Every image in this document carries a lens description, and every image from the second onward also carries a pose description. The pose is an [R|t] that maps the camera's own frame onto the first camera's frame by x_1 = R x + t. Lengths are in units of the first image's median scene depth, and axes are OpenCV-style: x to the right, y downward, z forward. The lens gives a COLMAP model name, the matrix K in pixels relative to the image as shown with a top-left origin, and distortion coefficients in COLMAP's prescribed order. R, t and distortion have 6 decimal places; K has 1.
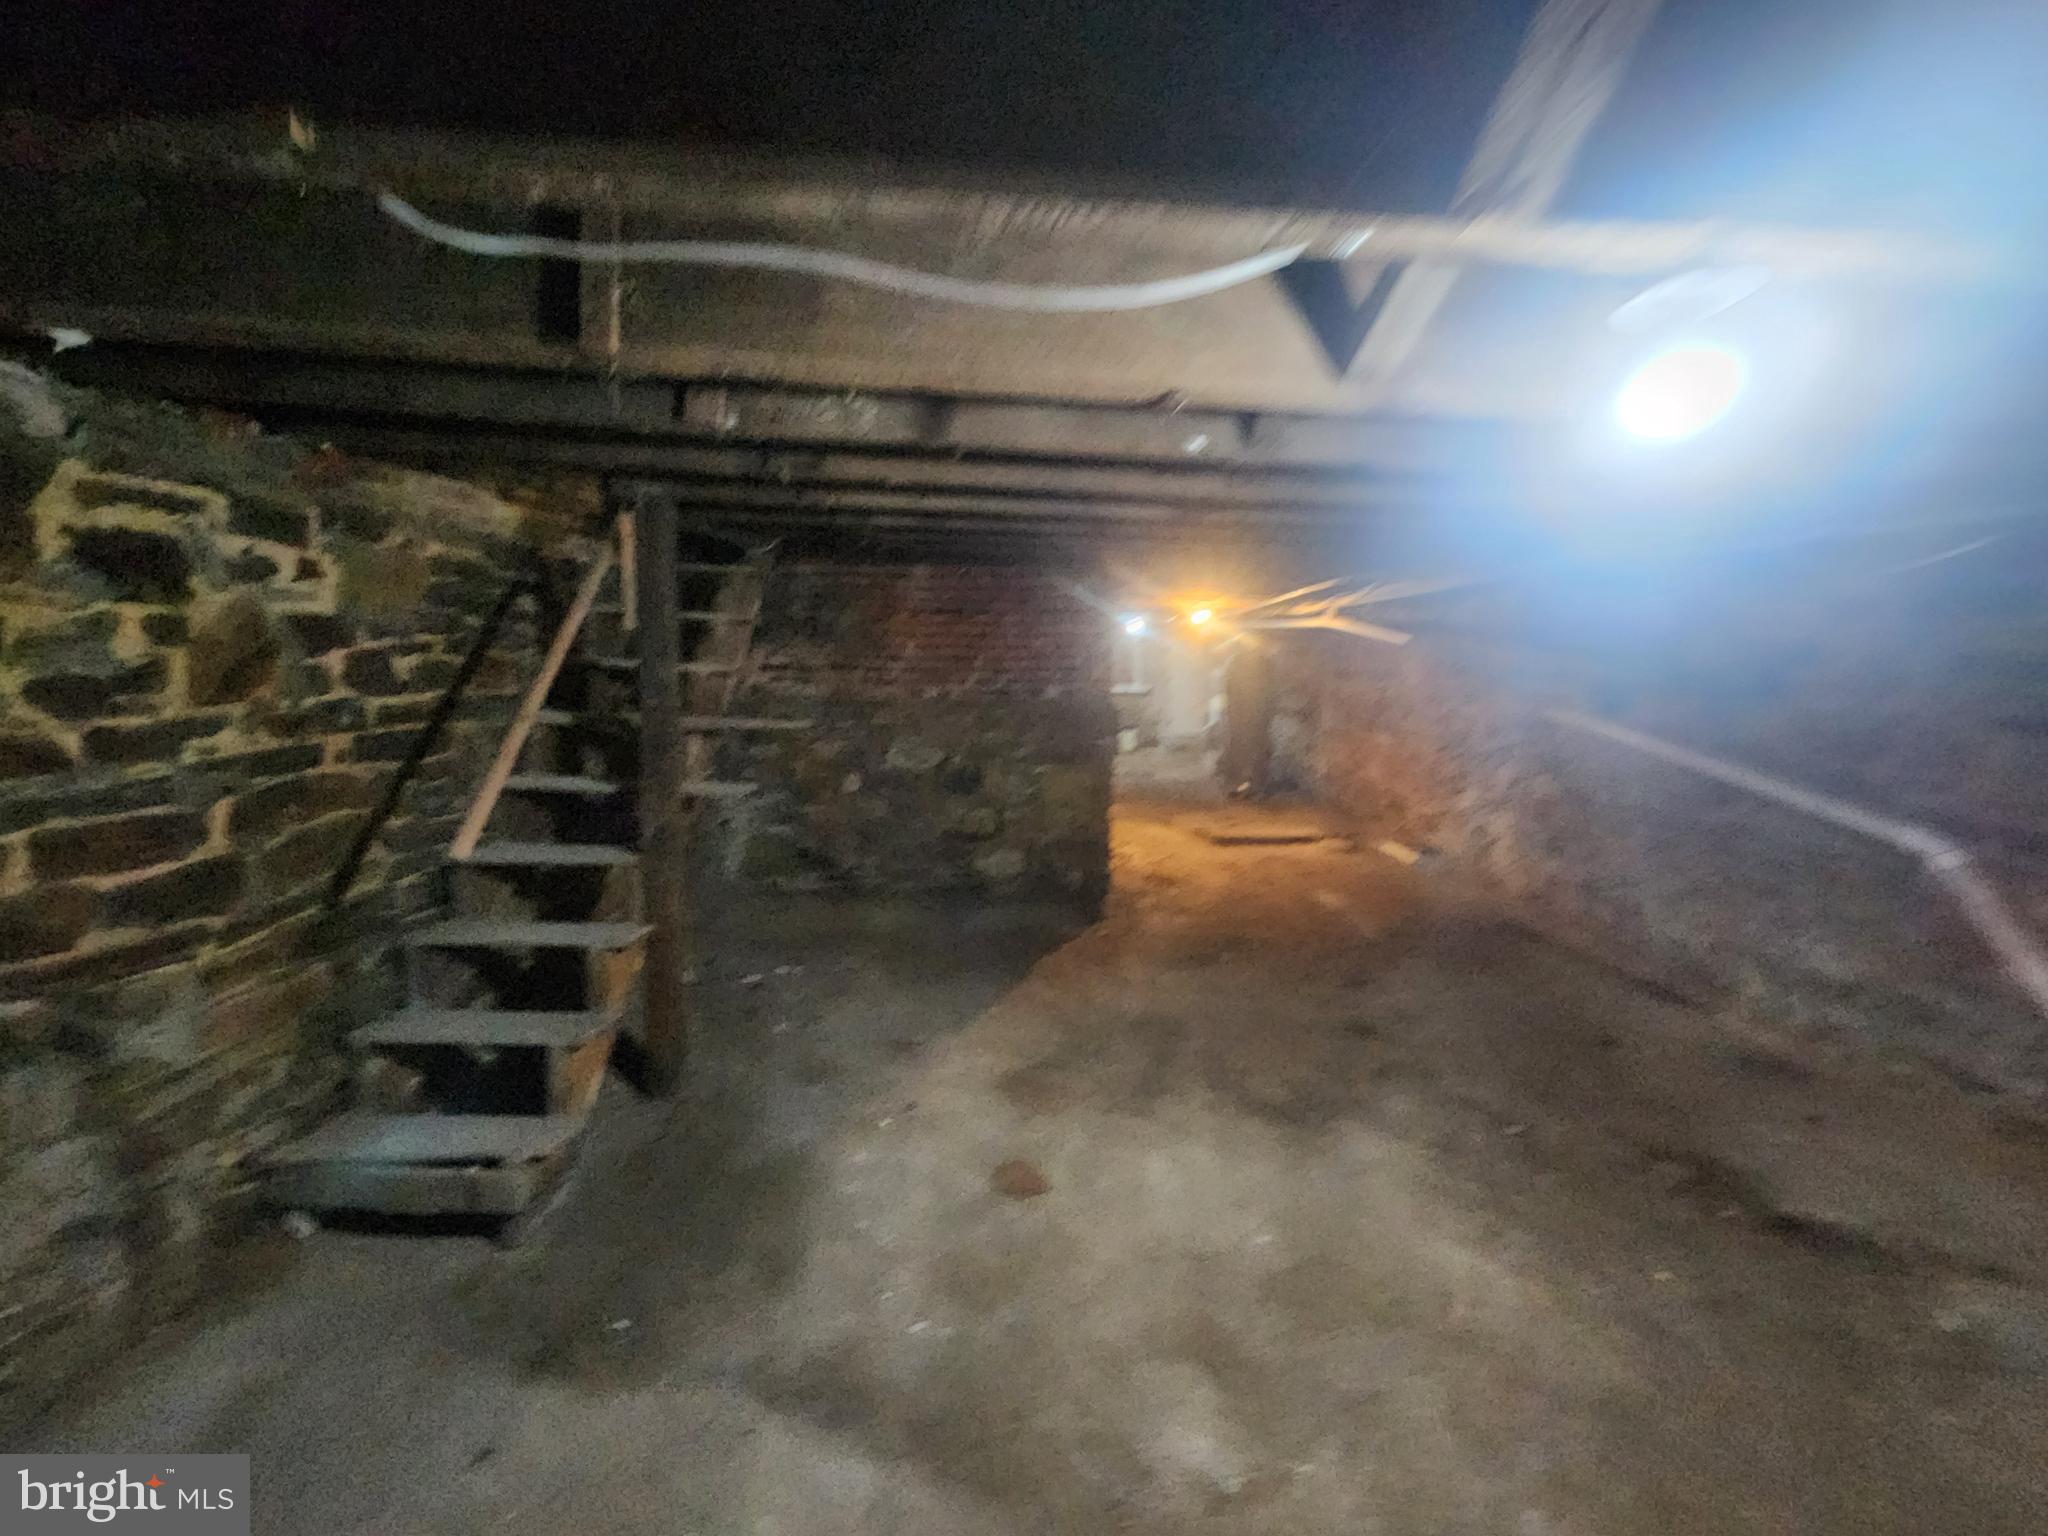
lens RADIAL K [[829.1, 0, 1033.7], [0, 829.1, 761.9], [0, 0, 1]] dist [-0.000623, -0.002903]
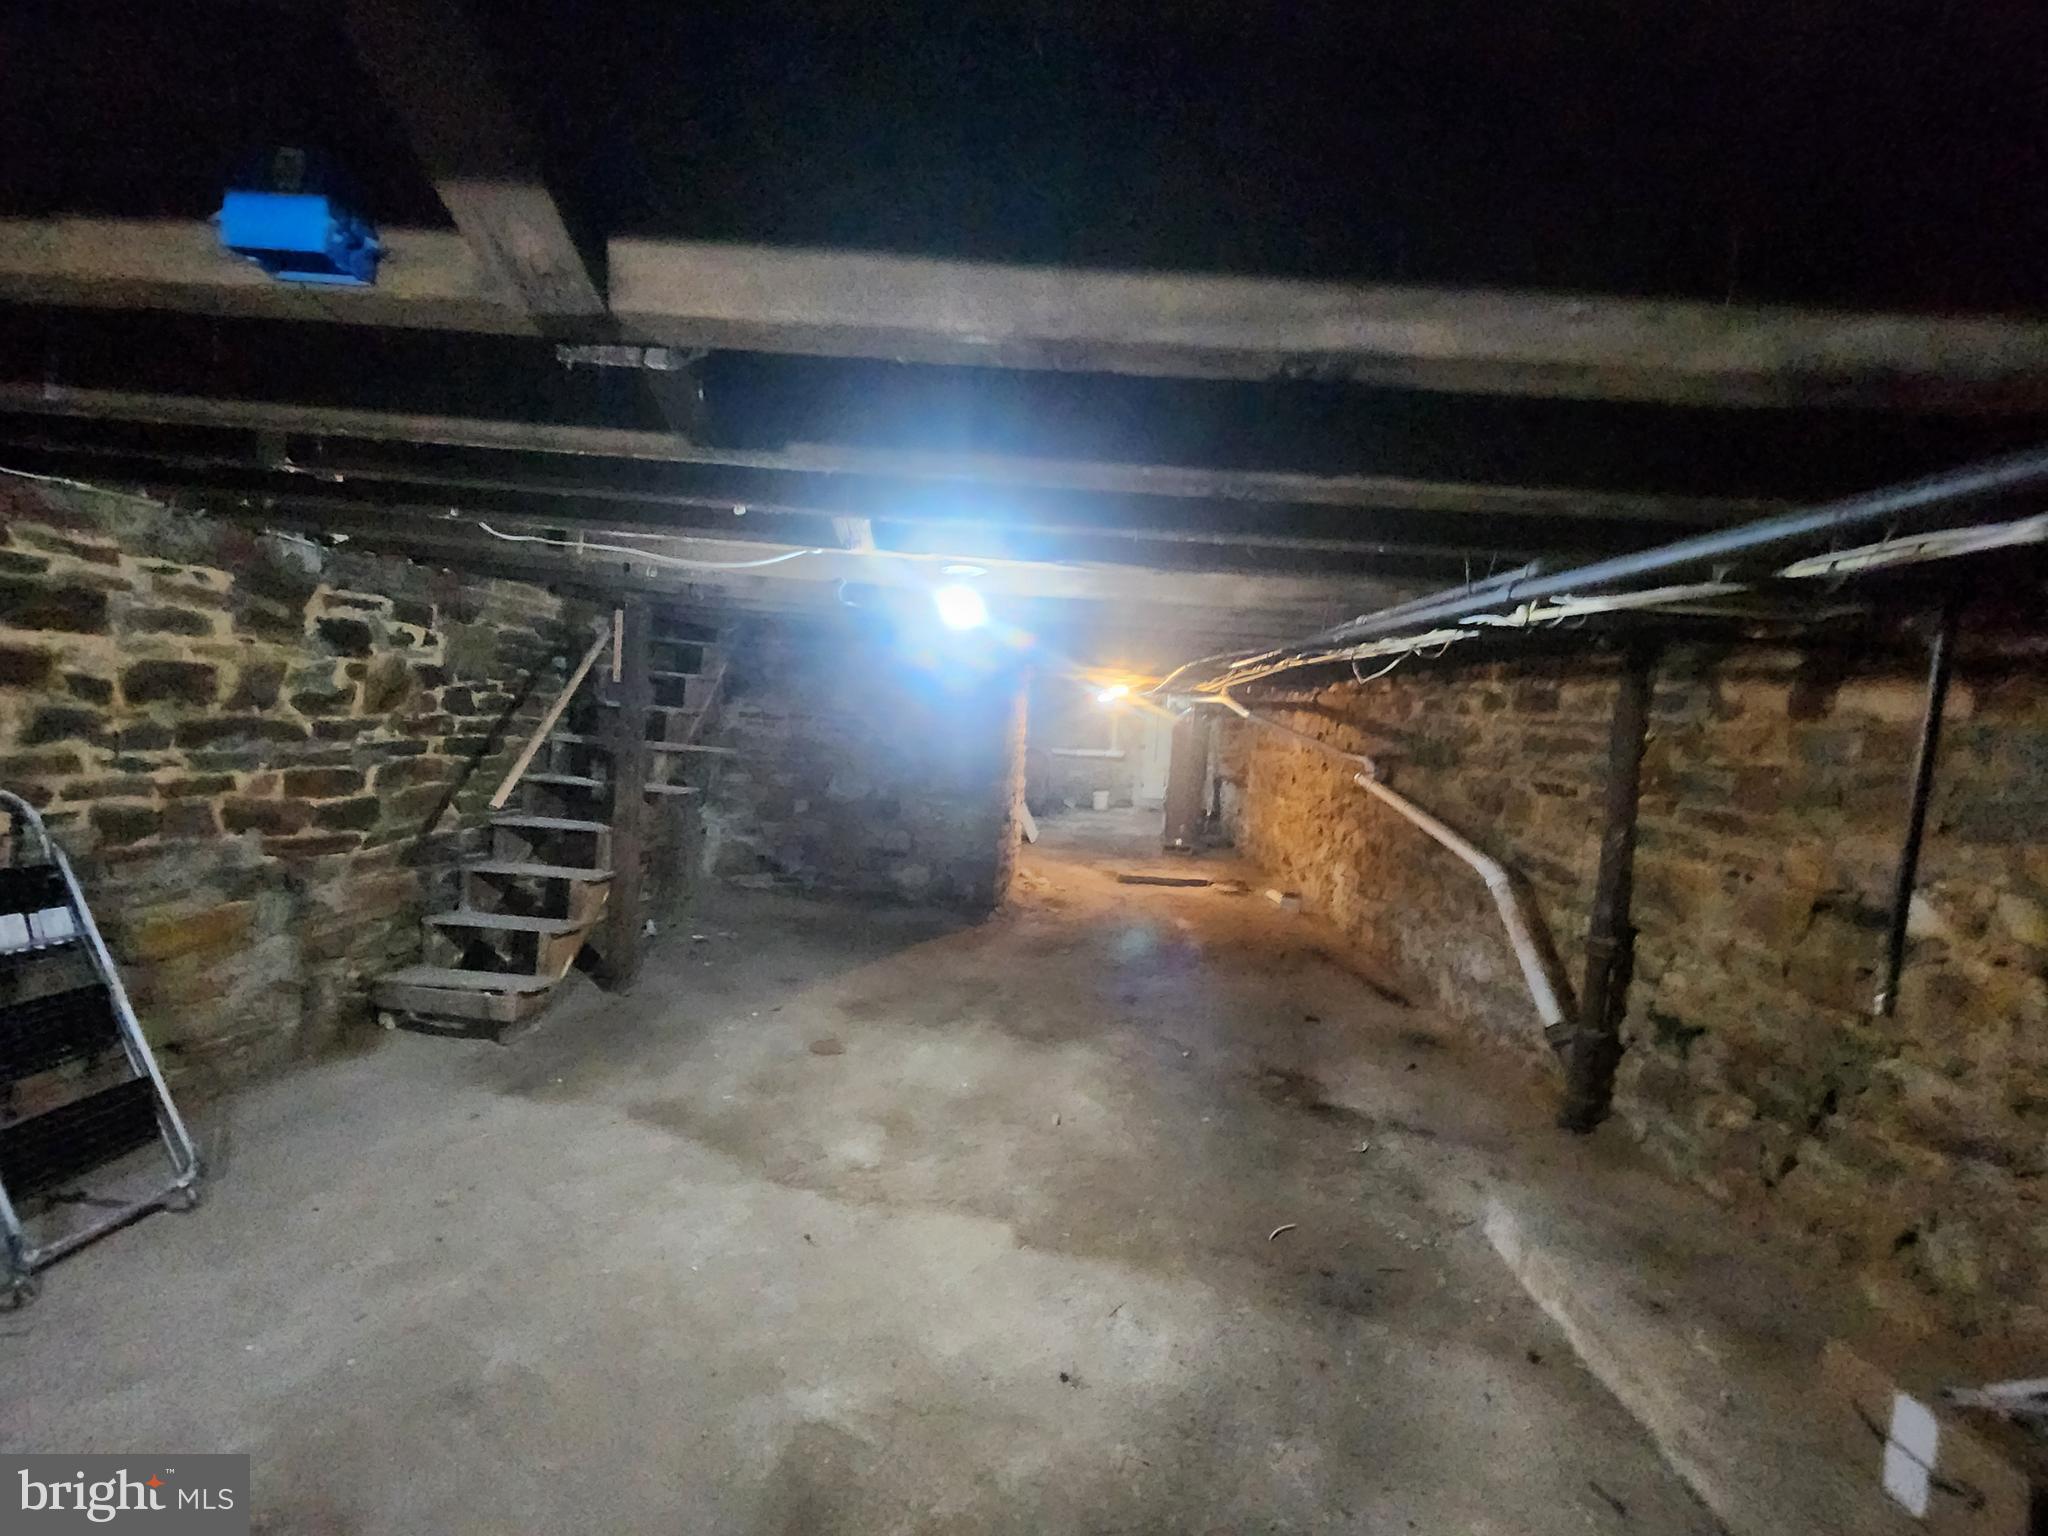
lens RADIAL K [[829.1, 0, 1021.3], [0, 829.1, 774.4], [0, 0, 1]] dist [-0.000623, -0.002903]
pose [[0.996169, 0.048805, -0.072562, 0.474739], [-0.053455, 0.996544, -0.063586, 0.088071], [0.069208, 0.067221, 0.995335, -0.594505]]
